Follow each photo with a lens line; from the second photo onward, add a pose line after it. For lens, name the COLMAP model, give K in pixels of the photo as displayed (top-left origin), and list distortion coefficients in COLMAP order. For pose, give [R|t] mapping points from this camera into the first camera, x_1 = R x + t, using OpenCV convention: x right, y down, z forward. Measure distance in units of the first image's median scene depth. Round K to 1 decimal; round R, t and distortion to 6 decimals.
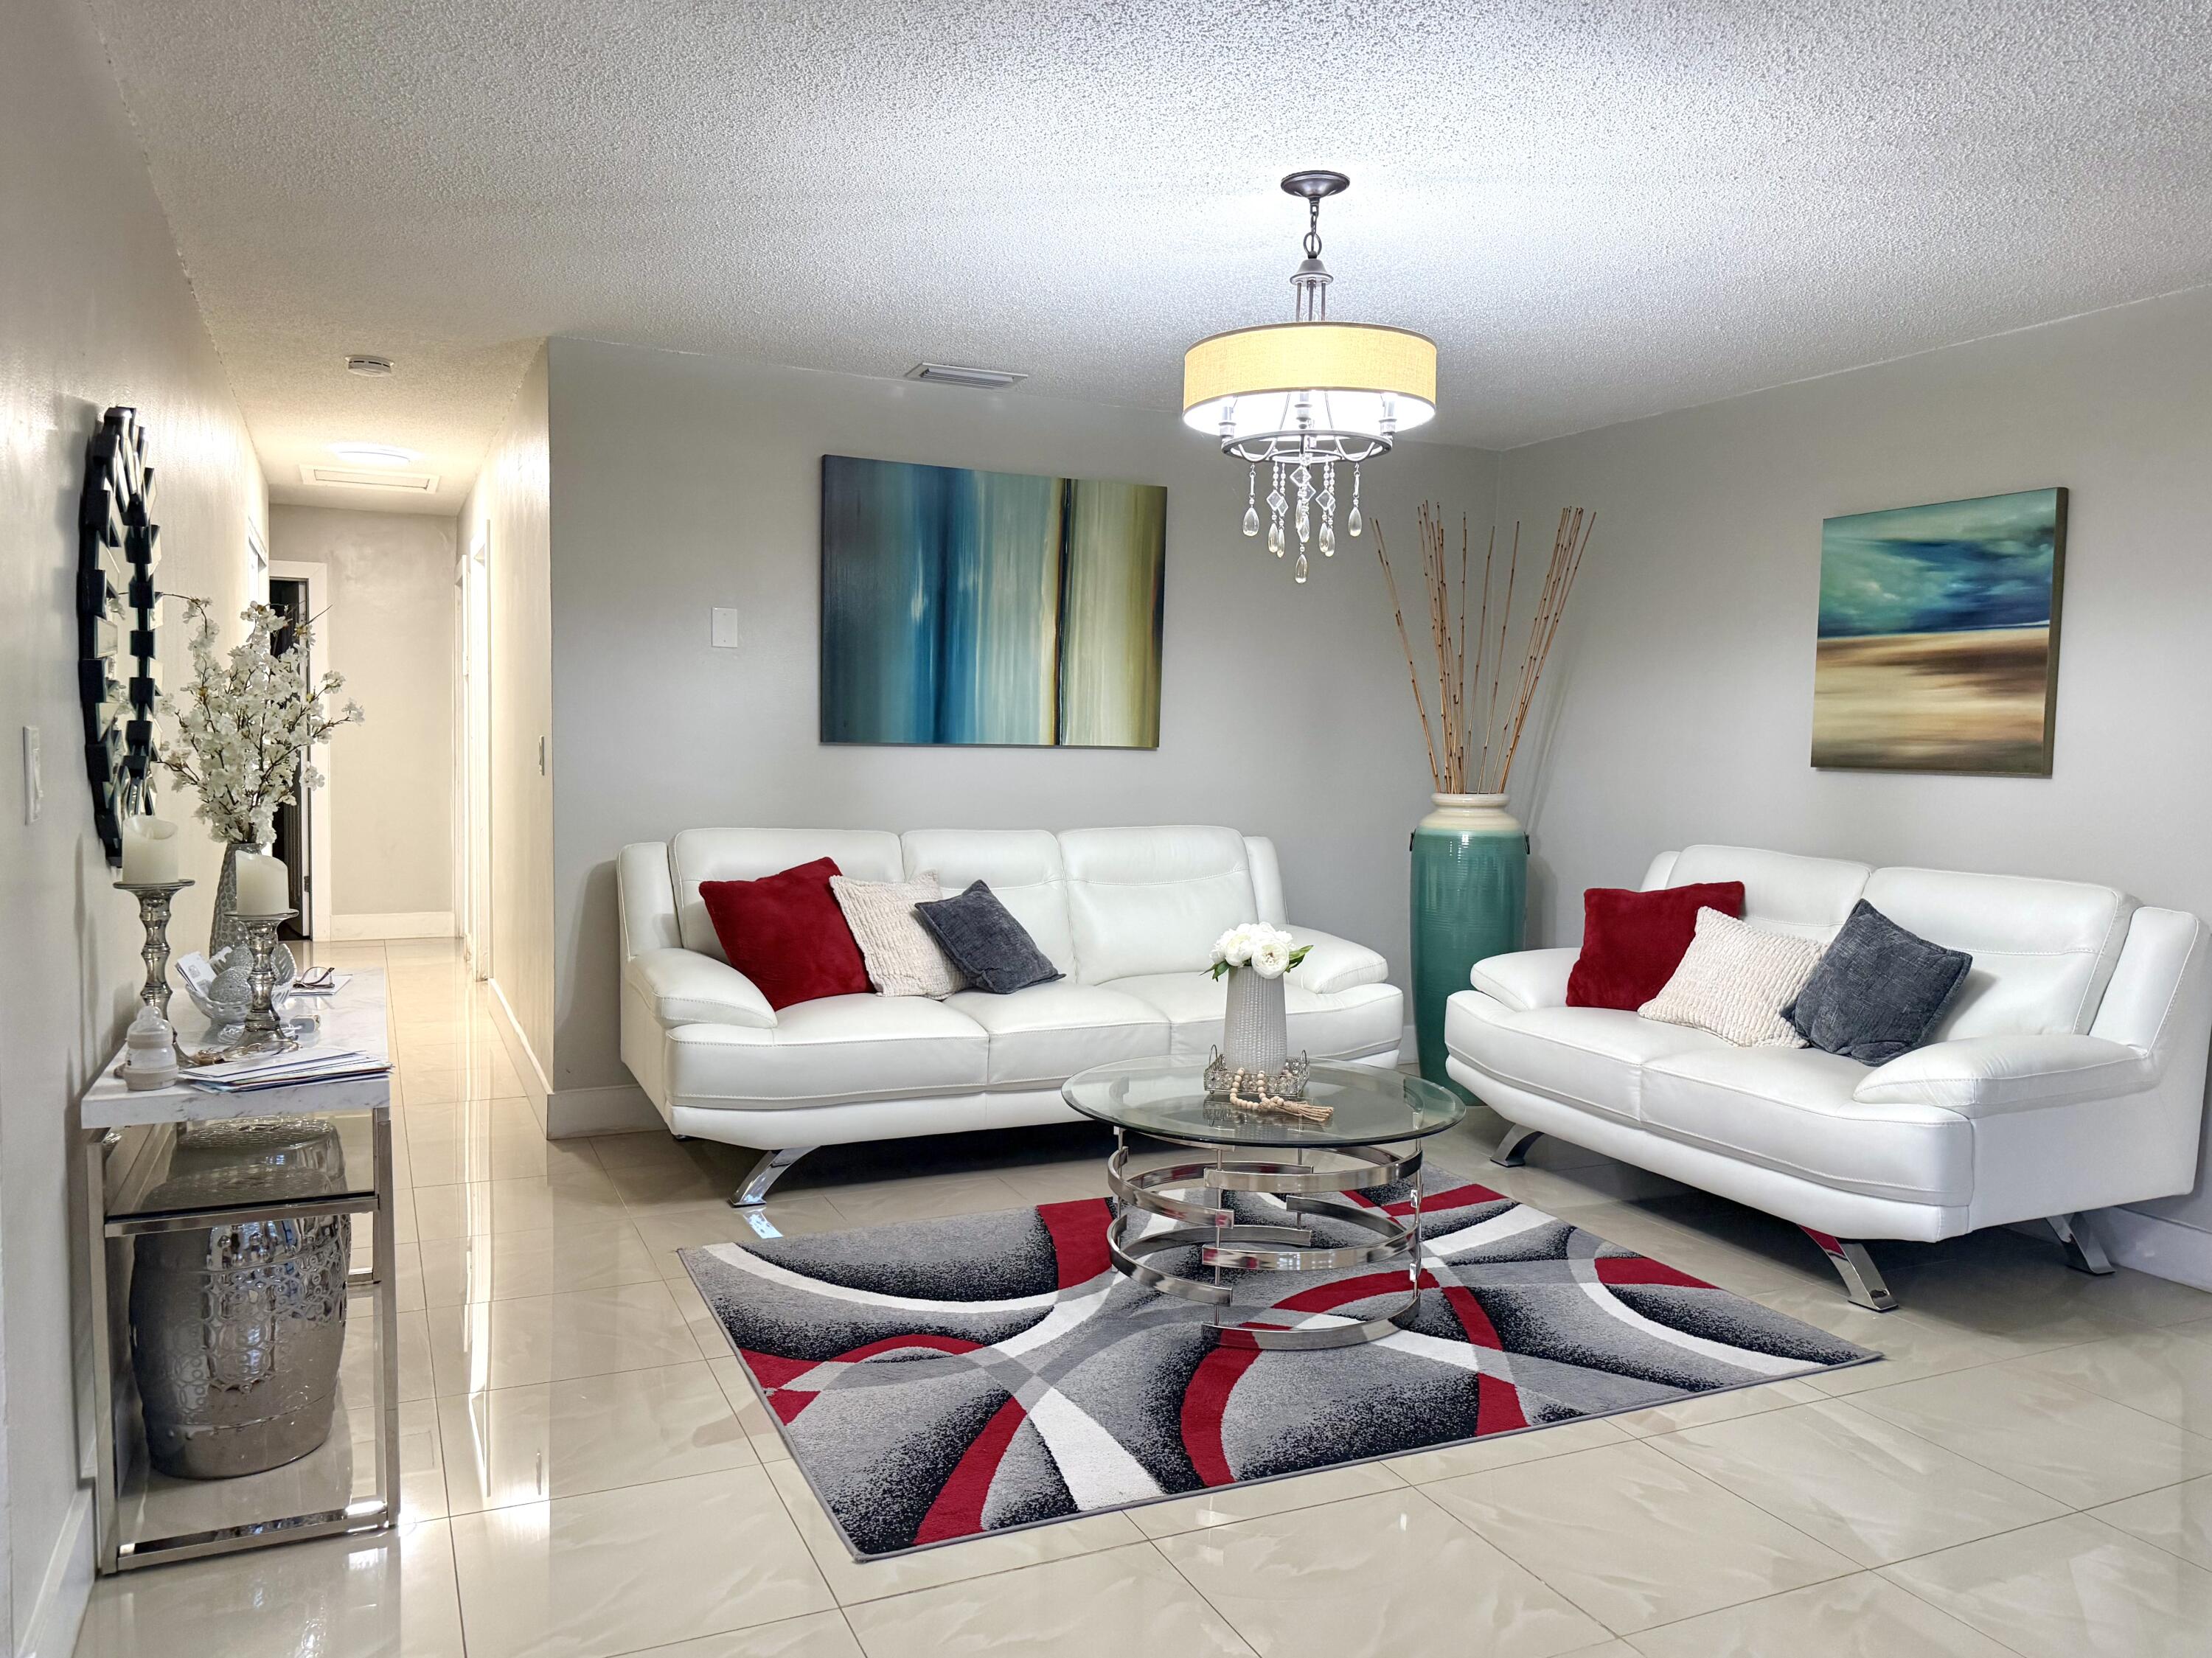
lens RADIAL K [[1576.3, 0, 1091.3], [0, 1576.3, 834.8], [0, 0, 1]] dist [0.071769, -0.101869]
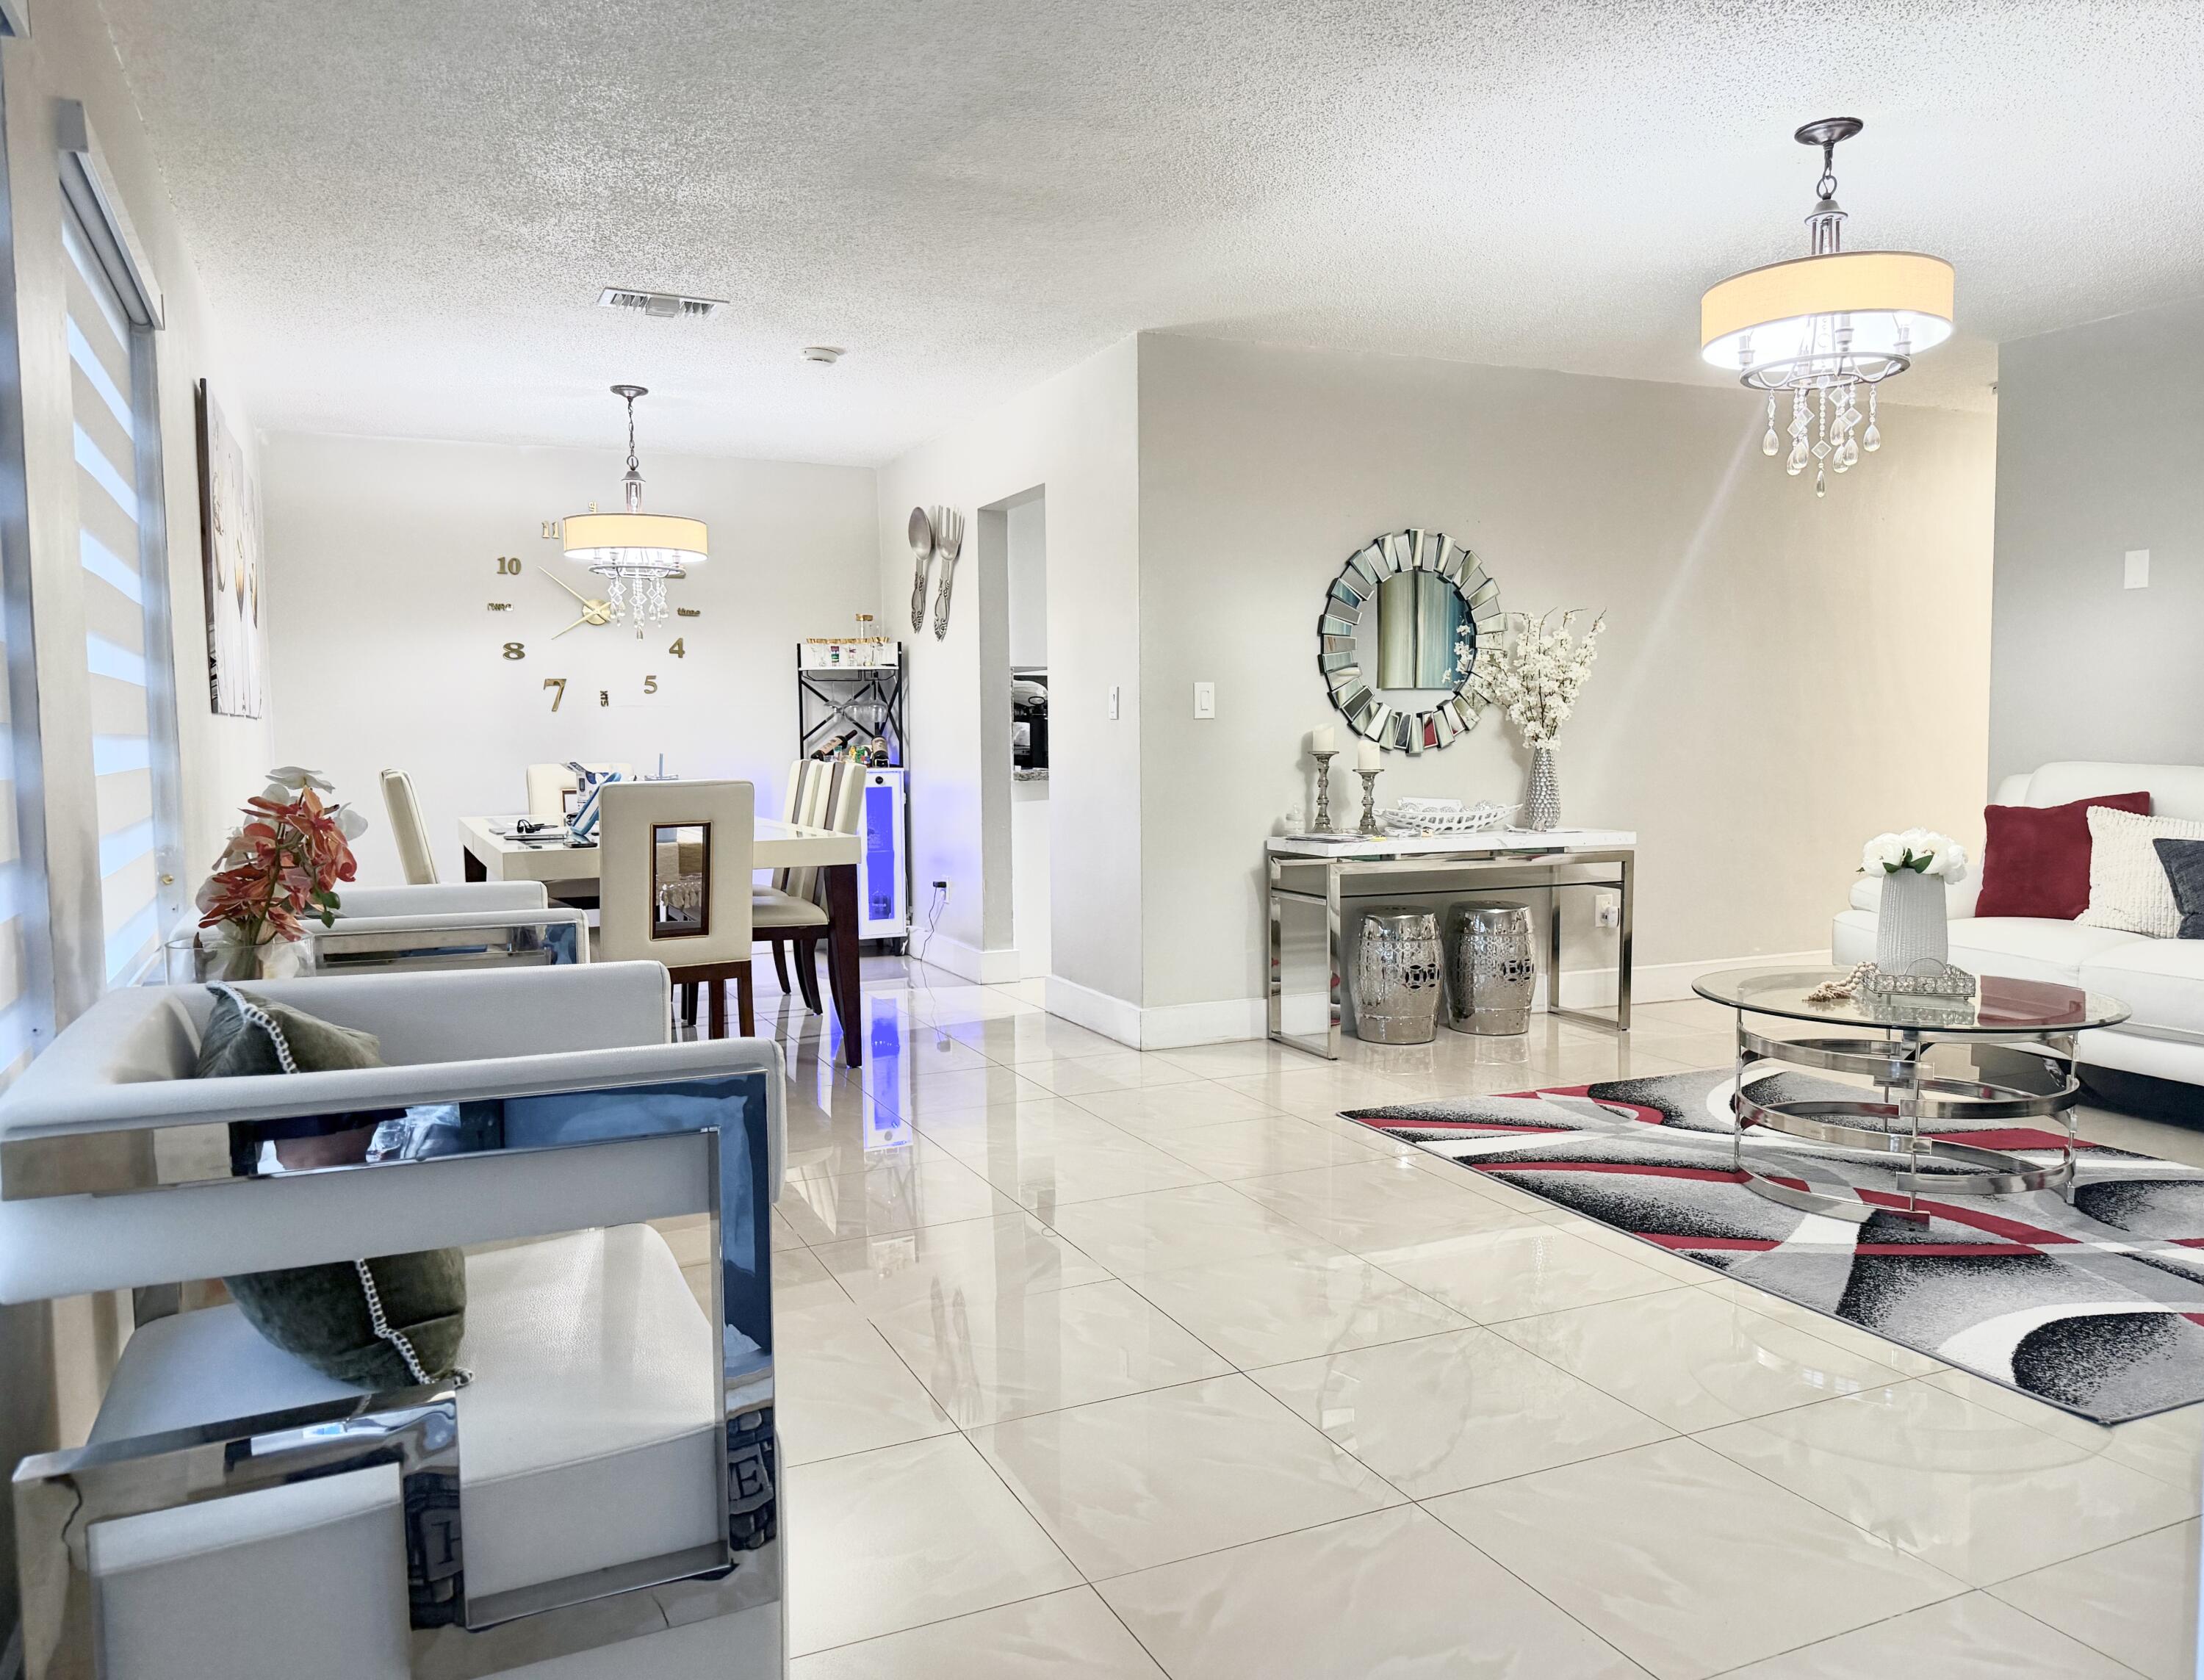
lens RADIAL K [[1646.4, 0, 1102.0], [0, 1646.4, 840.0], [0, 0, 1]] dist [-0.002572, -0.000154]
pose [[-0.013187, 0.048779, -0.998723, 1.223827], [-0.045687, 0.997737, 0.049334, 0.034064], [0.998869, 0.046280, -0.010929, 0.502378]]
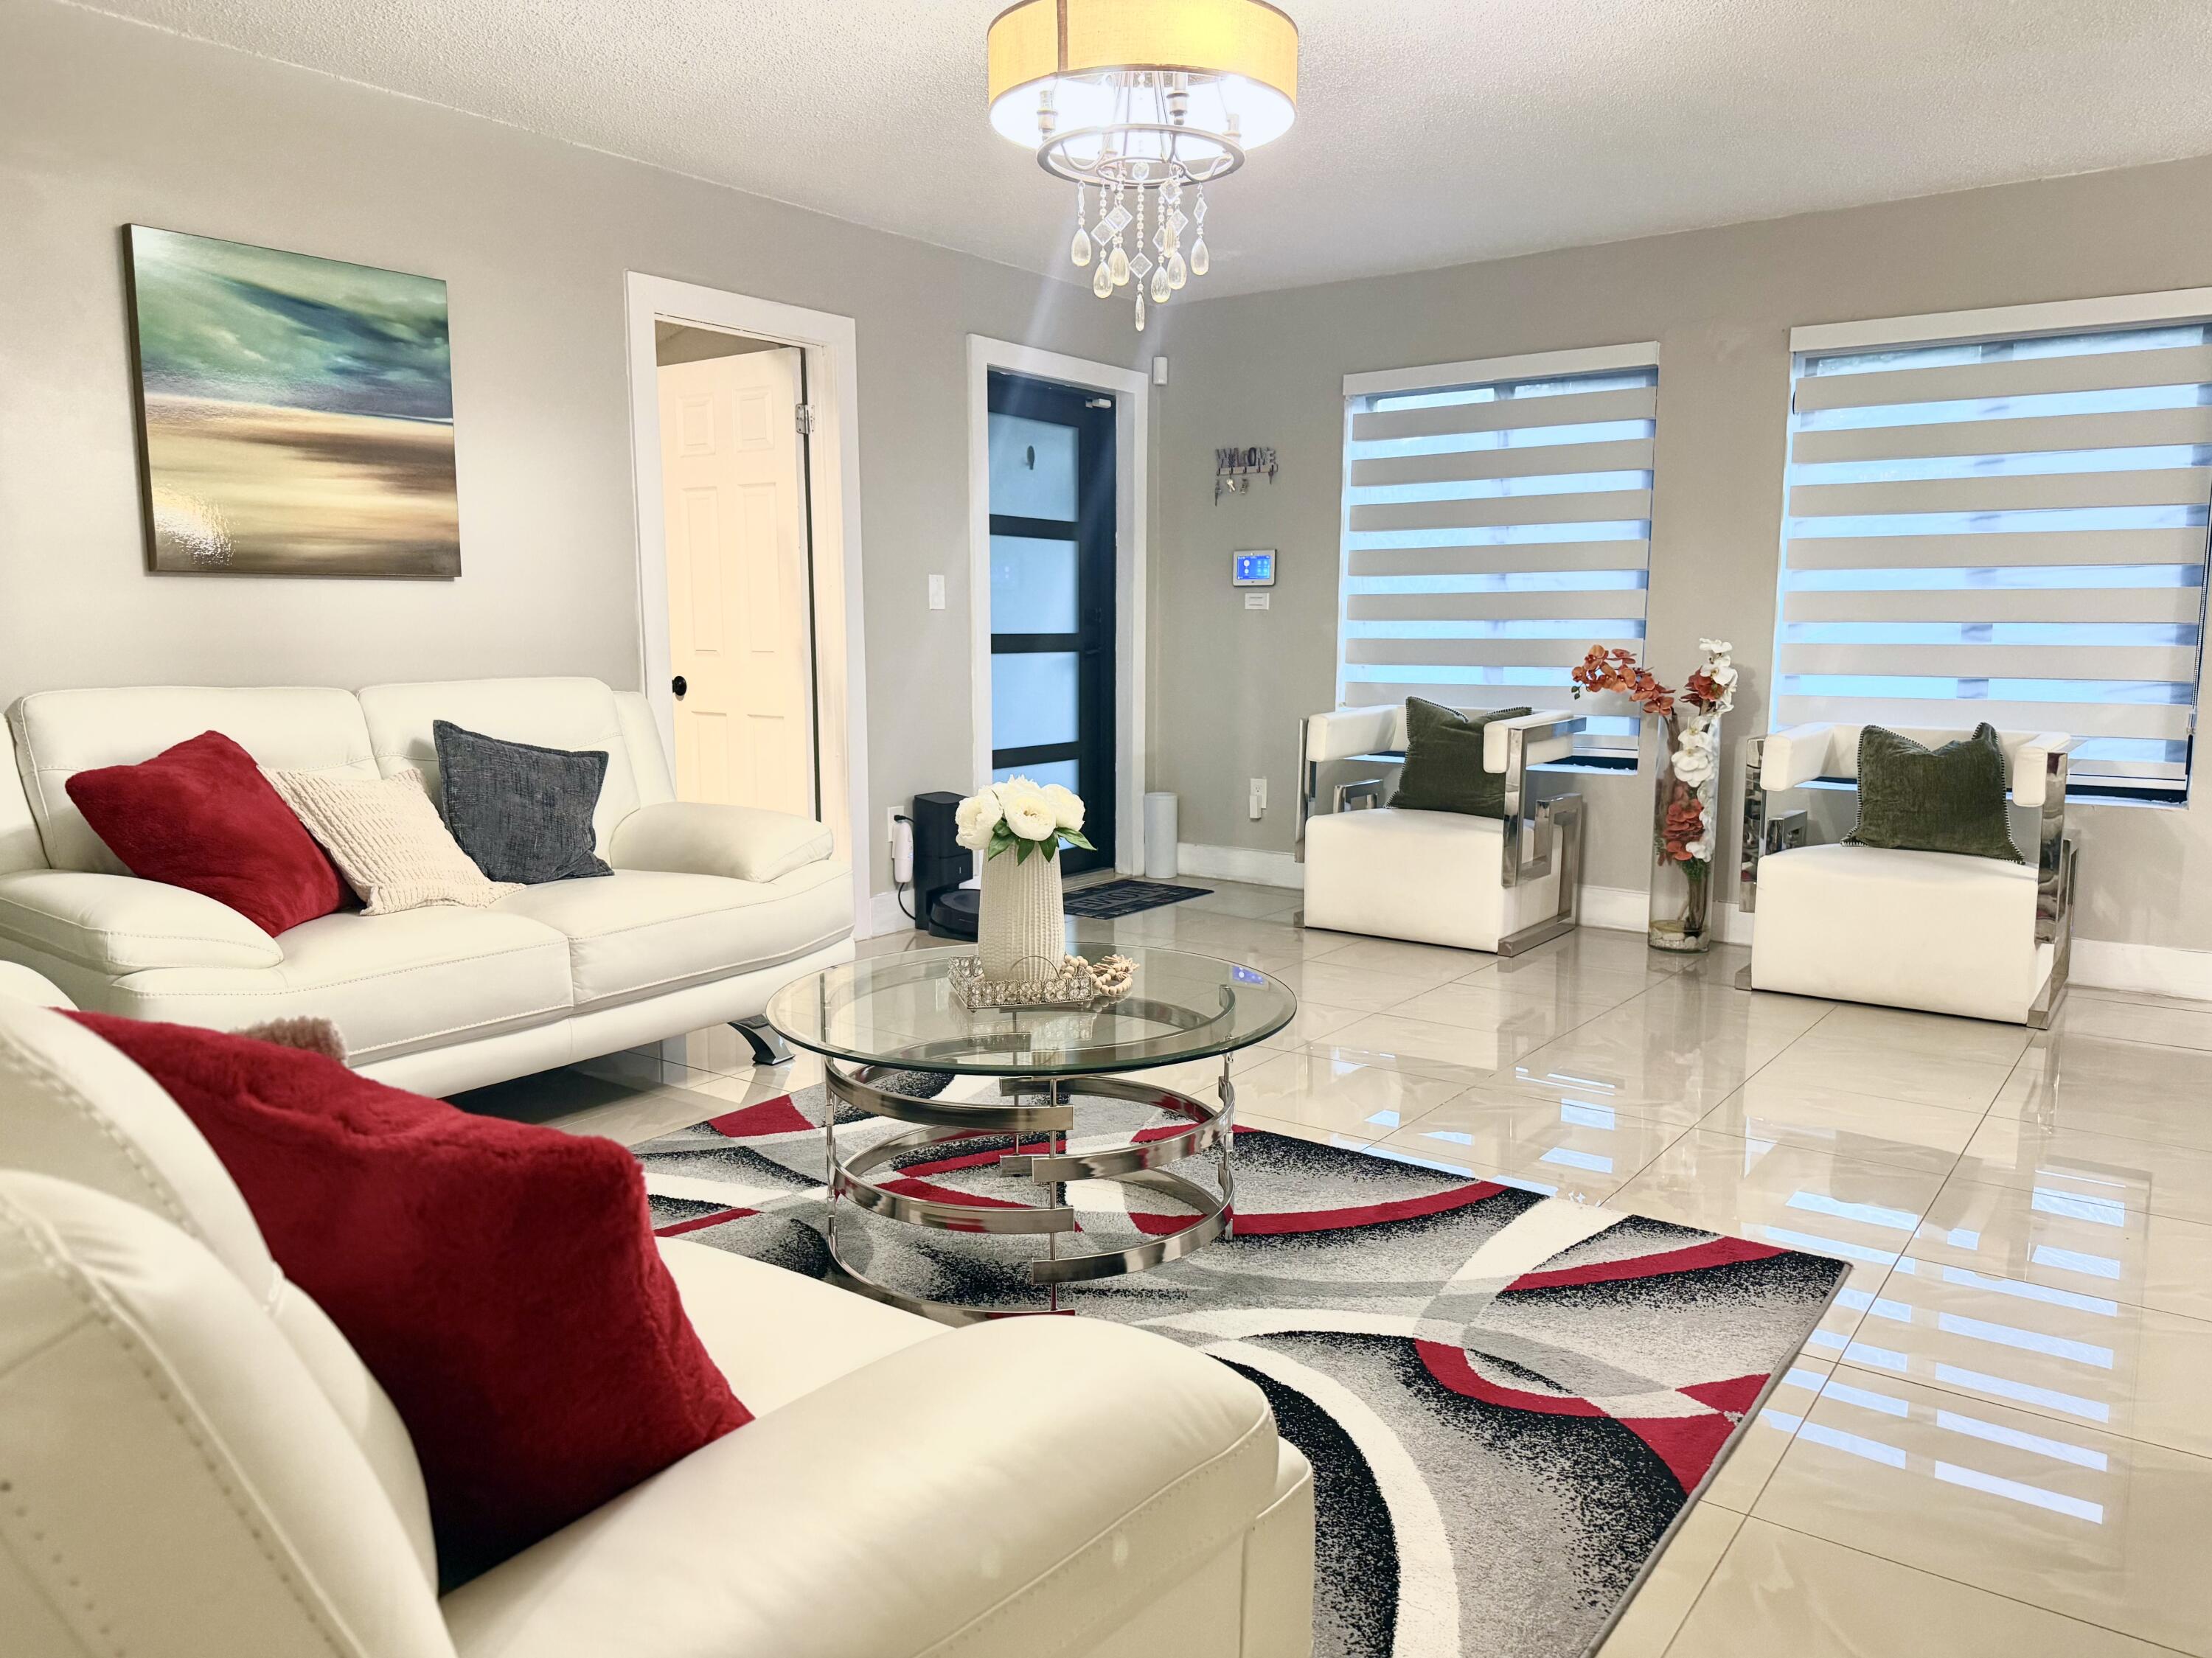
lens RADIAL K [[1576.3, 0, 1091.3], [0, 1576.3, 834.8], [0, 0, 1]] dist [0.071769, -0.101869]
pose [[-0.486358, -0.141256, 0.862266, -0.573074], [0.043716, 0.981676, 0.185476, -0.056382], [-0.872666, 0.127903, -0.471270, 1.373772]]
